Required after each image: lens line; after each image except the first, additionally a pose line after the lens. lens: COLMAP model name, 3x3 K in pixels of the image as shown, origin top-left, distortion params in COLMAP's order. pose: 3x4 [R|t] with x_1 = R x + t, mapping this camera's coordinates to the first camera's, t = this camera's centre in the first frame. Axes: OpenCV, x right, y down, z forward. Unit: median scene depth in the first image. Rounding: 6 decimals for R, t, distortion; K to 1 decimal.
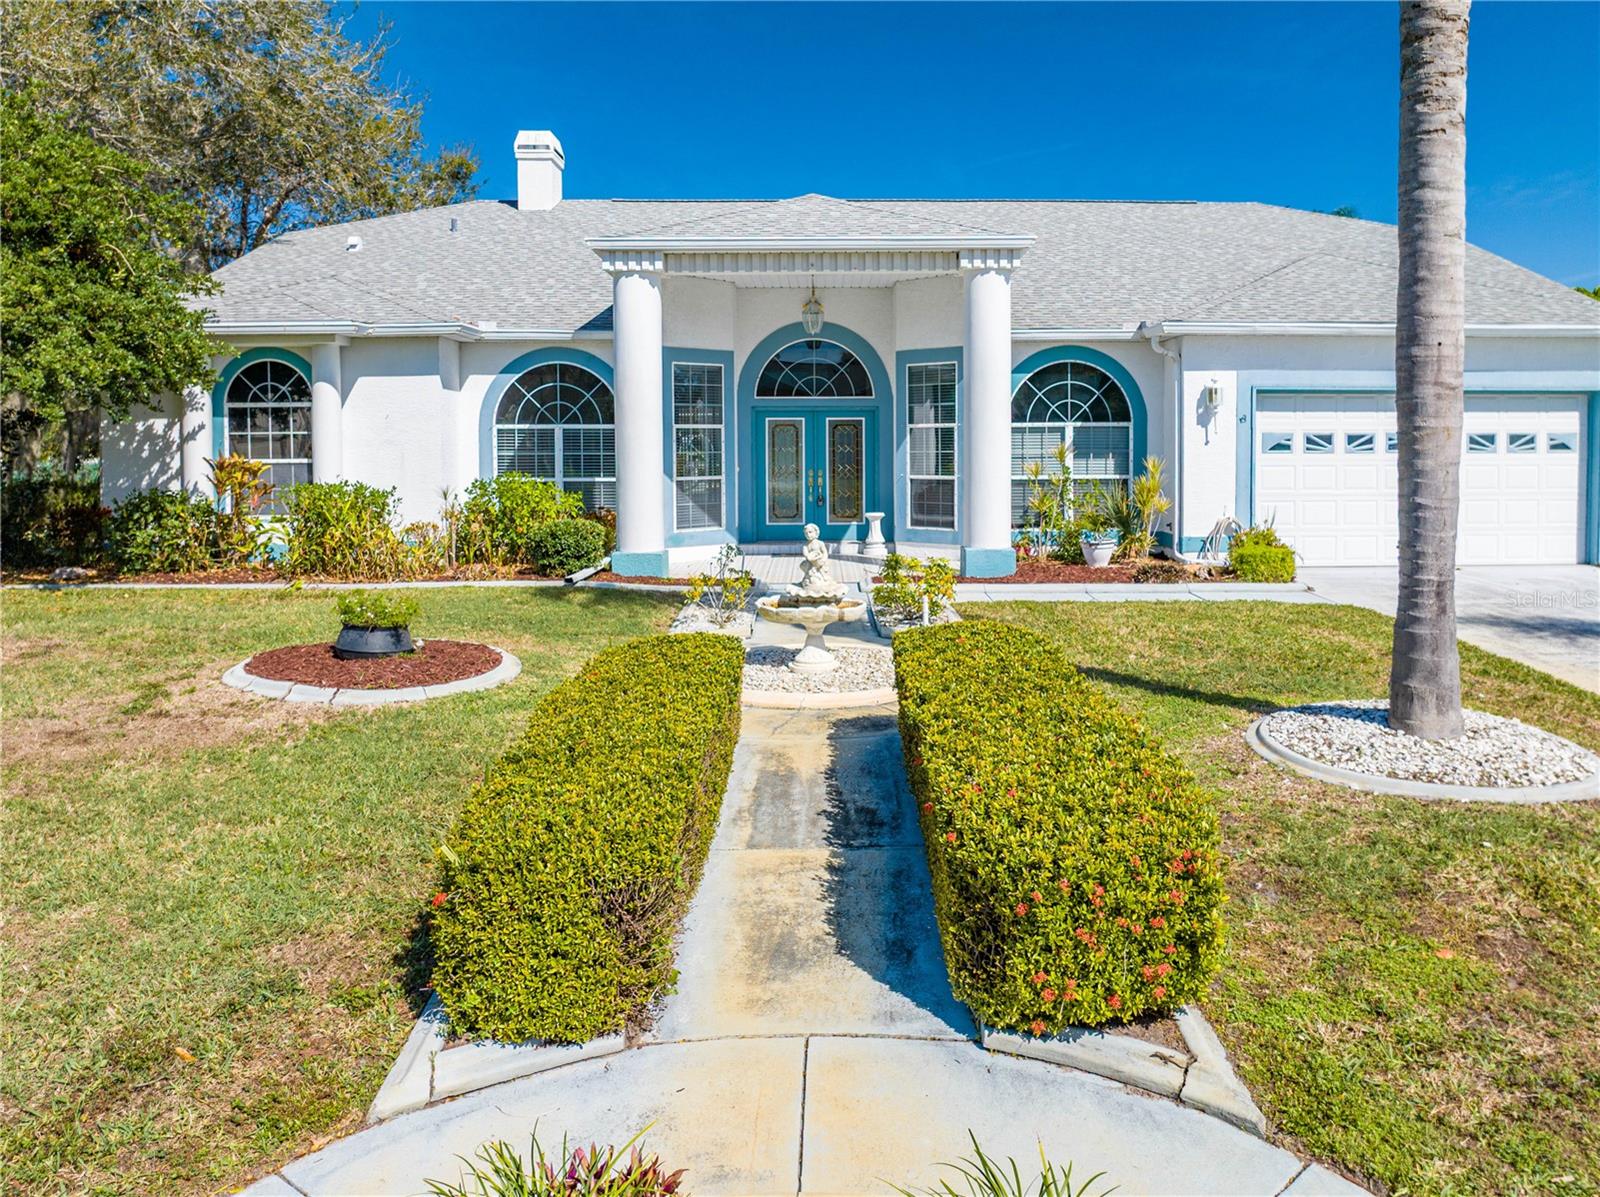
lens RADIAL K [[1159.4, 0, 859.2], [0, 1159.4, 513.8], [0, 0, 1]] dist [-0.029488, -0.000528]
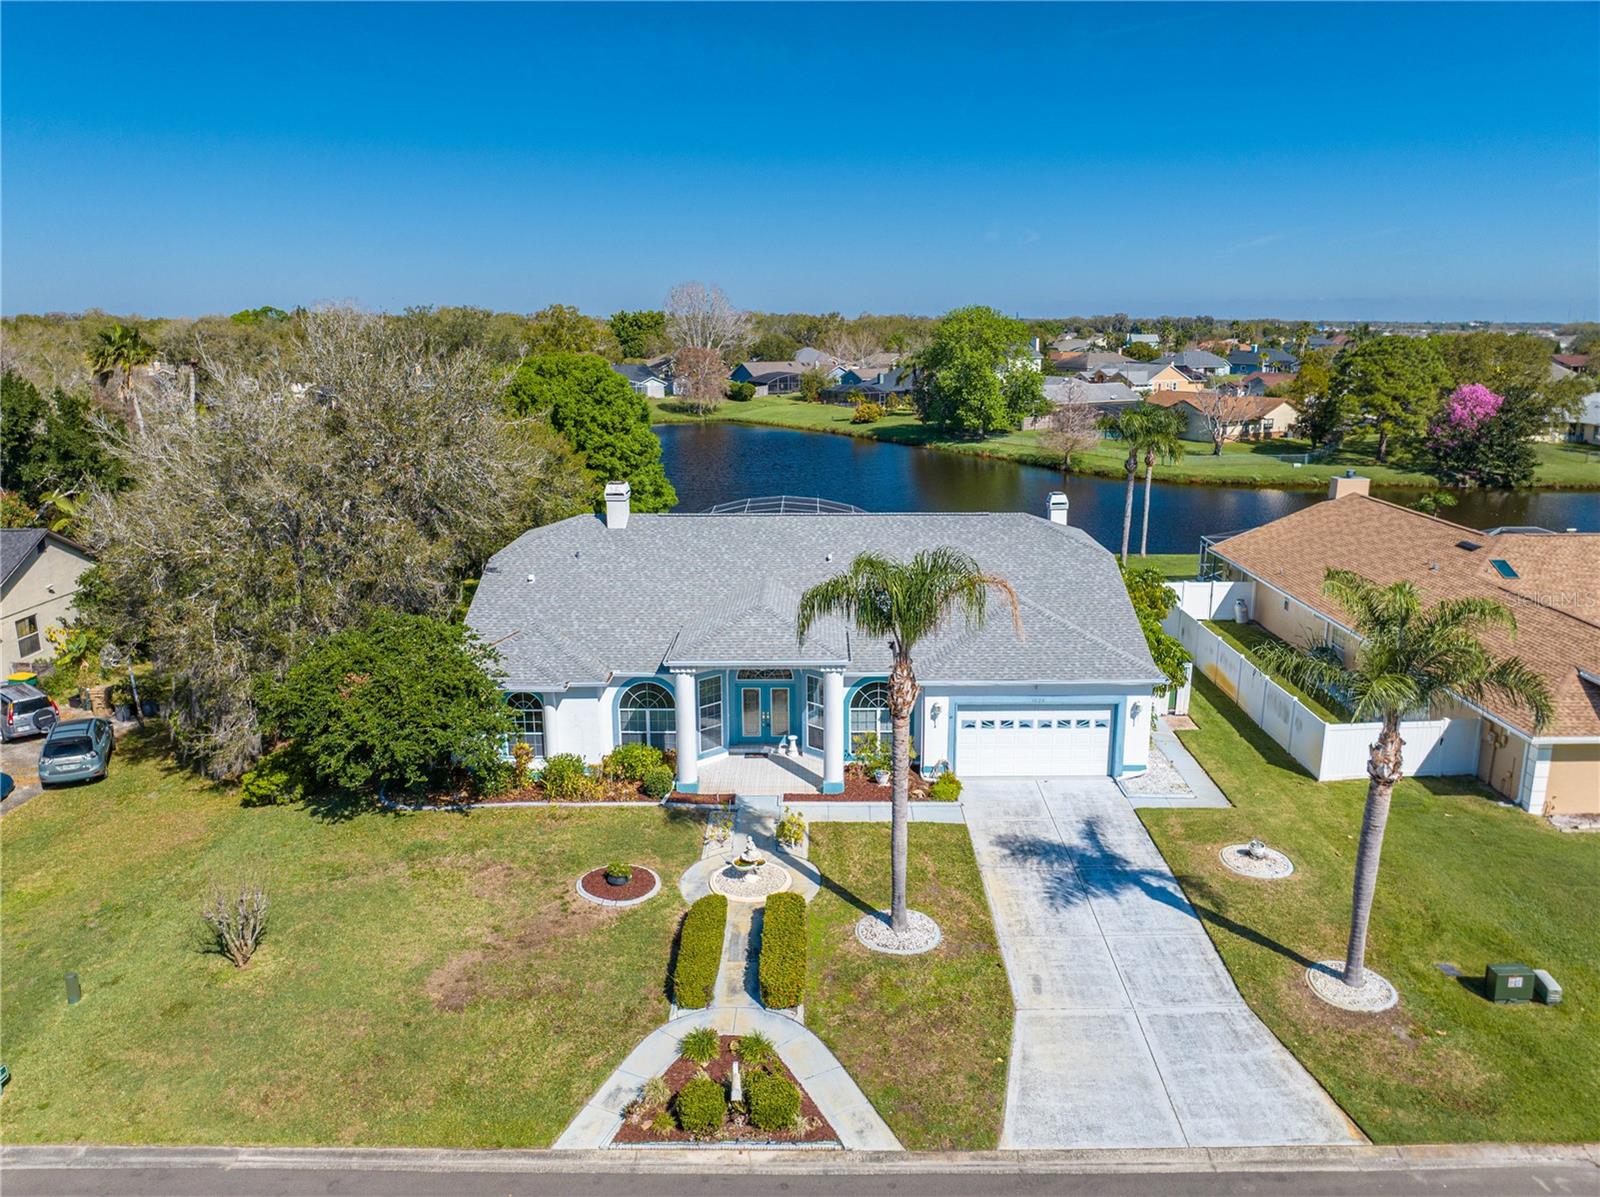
lens RADIAL K [[1150.1, 0, 838.6], [0, 1150.1, 595.2], [0, 0, 1]] dist [-0.033973, 0.006013]
pose [[0.999806, 0.011249, -0.016196, 0.145746], [-0.008243, 0.984536, 0.174988, -0.707168], [0.017914, -0.174821, 0.984437, -1.169953]]
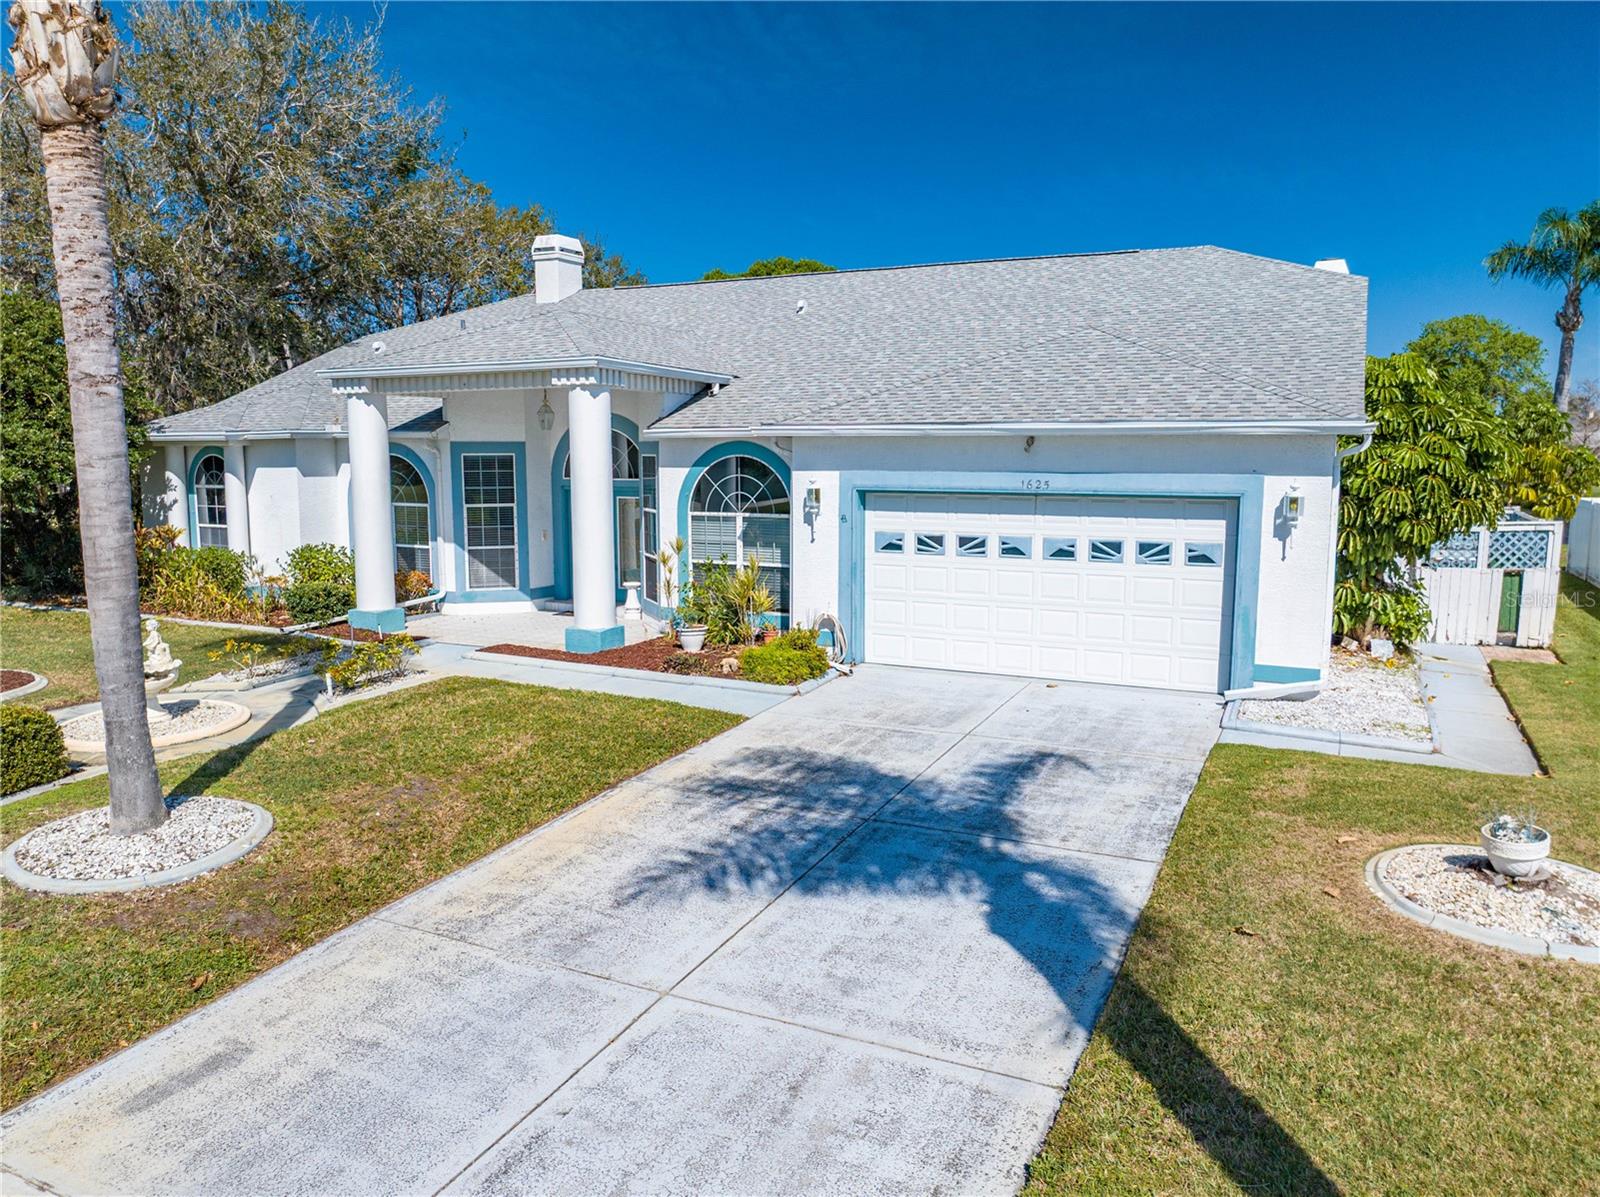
lens RADIAL K [[1132.0, 0, 803.5], [0, 1132.0, 609.4], [0, 0, 1]] dist [-0.014586, -0.036645]
pose [[0.884028, 0.072613, -0.461760, 0.766792], [-0.034027, 0.995236, 0.091361, -0.092453], [0.466195, -0.065054, 0.882287, 0.097580]]
